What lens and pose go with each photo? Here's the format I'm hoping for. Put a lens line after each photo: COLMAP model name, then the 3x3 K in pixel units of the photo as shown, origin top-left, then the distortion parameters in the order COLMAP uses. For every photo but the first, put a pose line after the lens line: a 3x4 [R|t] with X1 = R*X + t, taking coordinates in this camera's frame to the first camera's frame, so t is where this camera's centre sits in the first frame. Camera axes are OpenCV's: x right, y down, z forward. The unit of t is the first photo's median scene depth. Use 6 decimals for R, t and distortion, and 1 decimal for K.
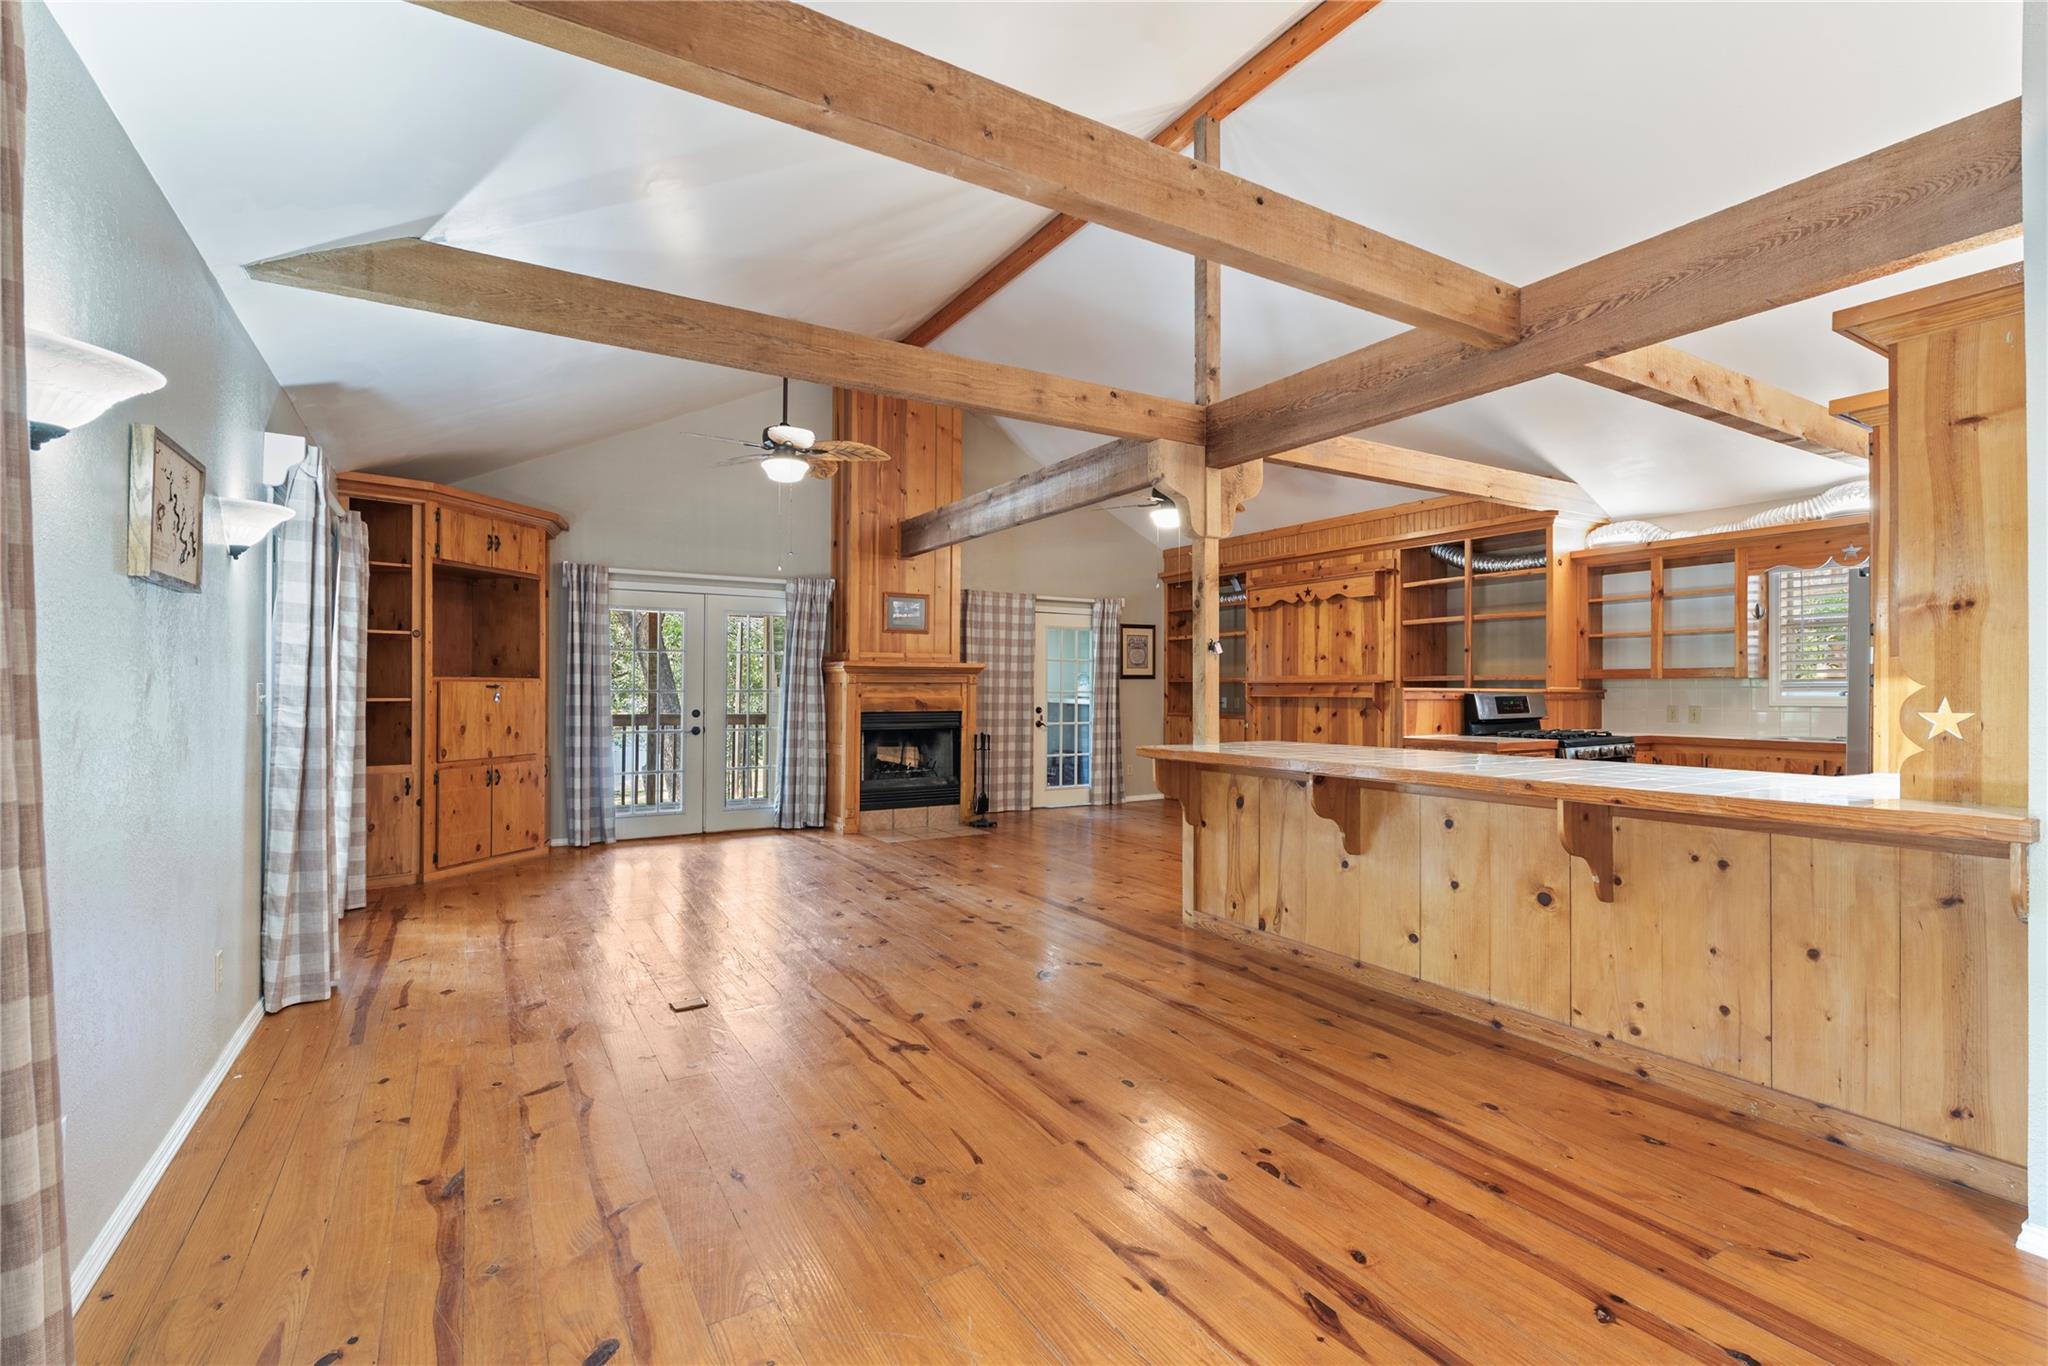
lens RADIAL K [[922.1, 0, 1024.0], [0, 922.1, 683.0], [0, 0, 1]] dist [0.008276, -0.000574]
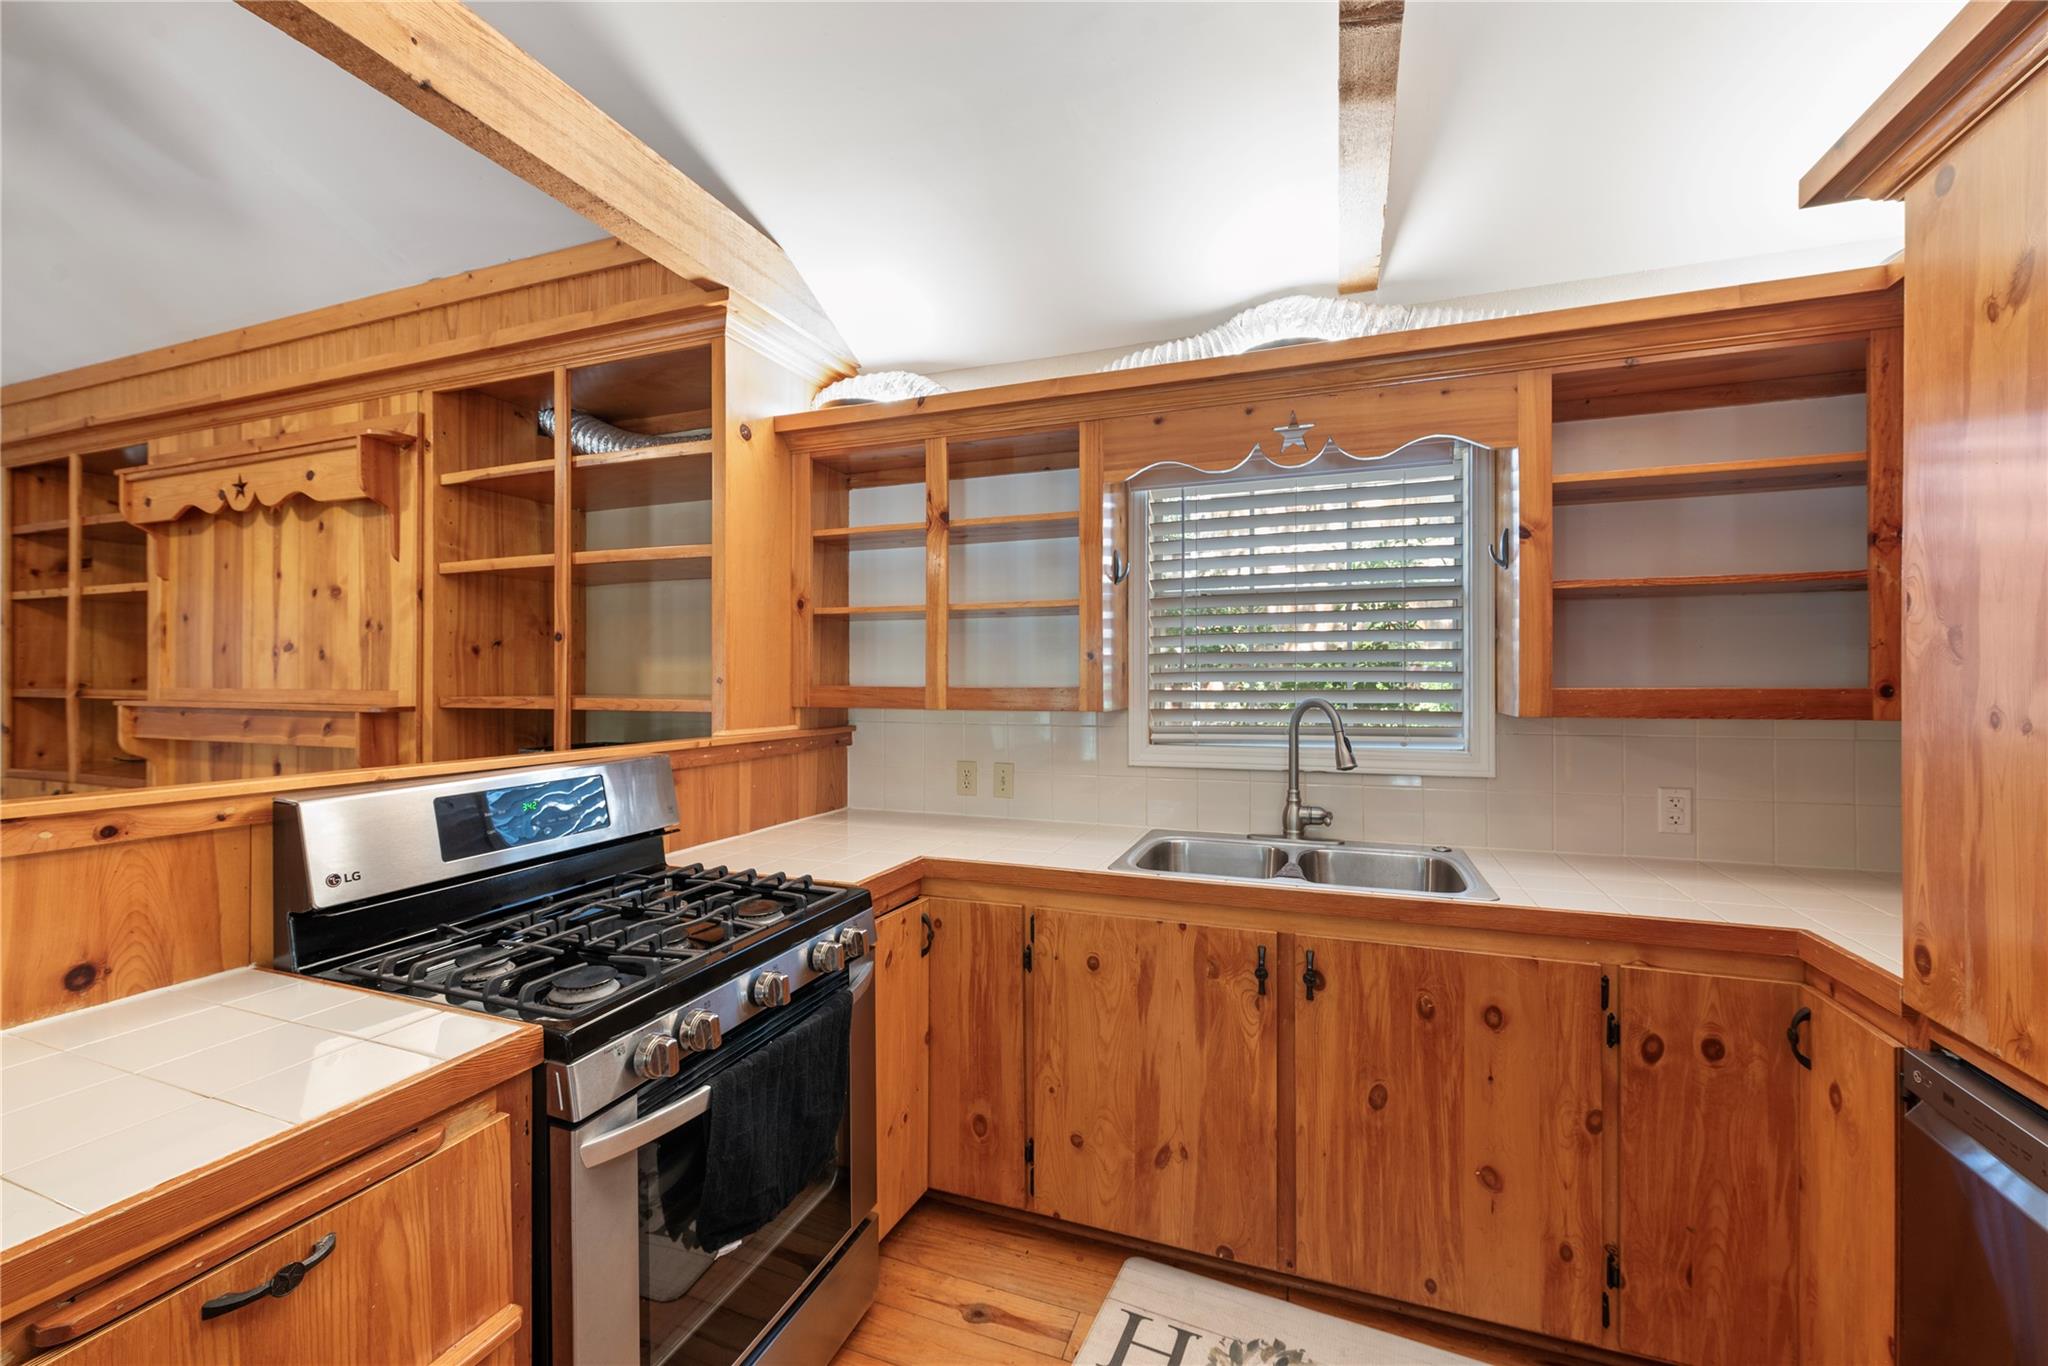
lens RADIAL K [[815.4, 0, 1028.3], [0, 815.4, 678.1], [0, 0, 1]] dist [-0.002015, -0.000102]
pose [[0.778265, -0.000589, 0.627935, 0.450316], [-0.003582, 0.999979, 0.005377, -0.021522], [-0.627925, -0.006434, 0.778247, 0.636291]]
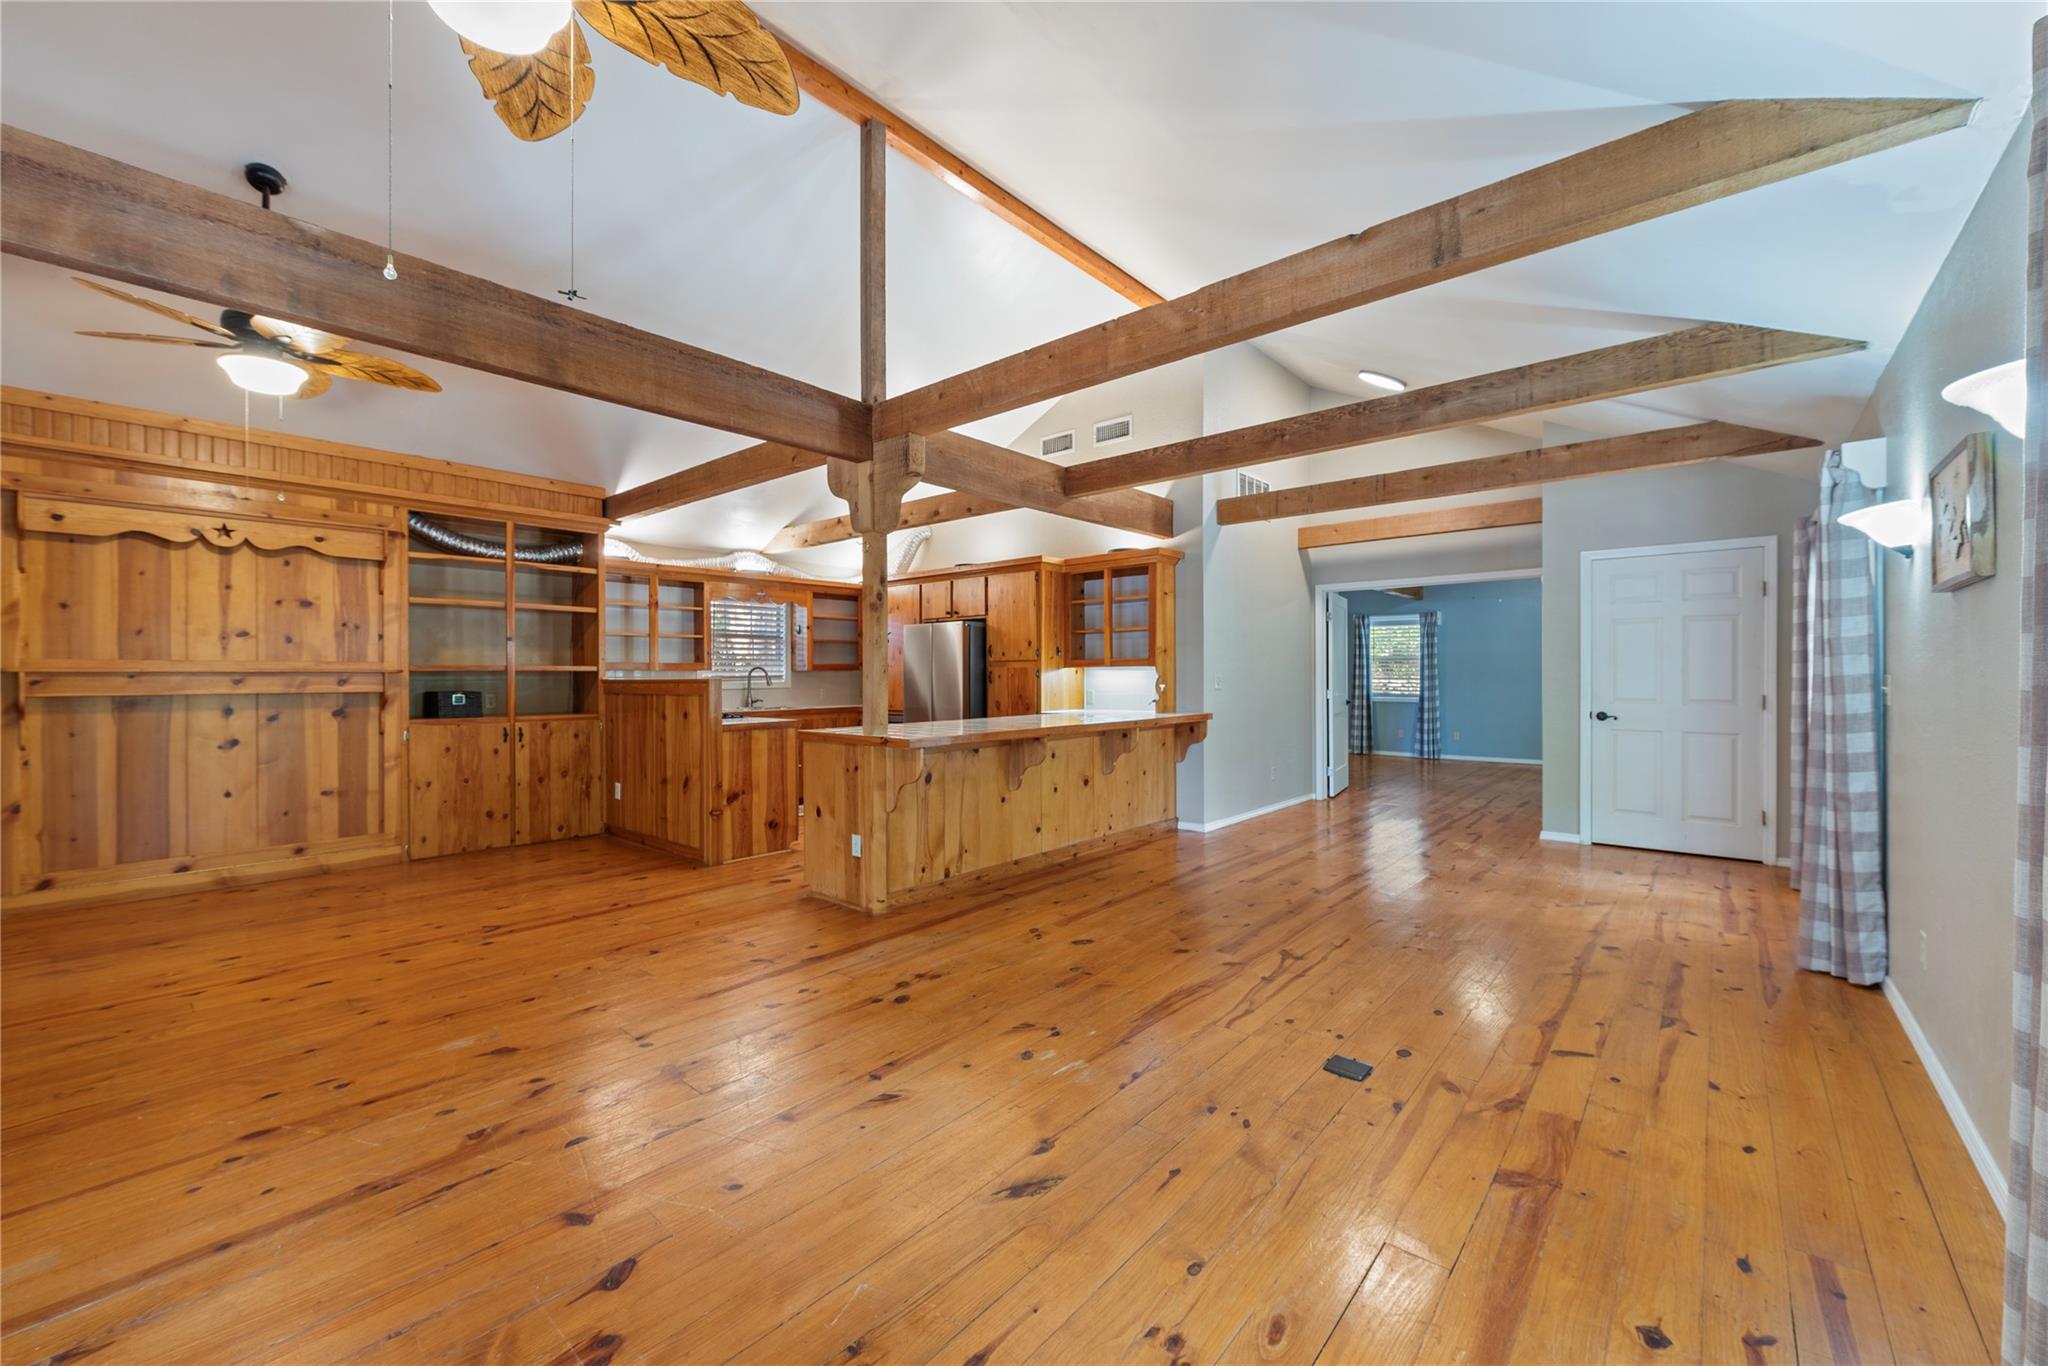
lens RADIAL K [[802.8, 0, 1034.4], [0, 802.8, 680.6], [0, 0, 1]] dist [0.002237, -0.002399]
pose [[-0.321058, -0.006339, 0.947038, -0.519471], [-0.002905, 0.999979, 0.005709, 0.001315], [-0.947055, -0.000919, -0.321070, 0.820962]]
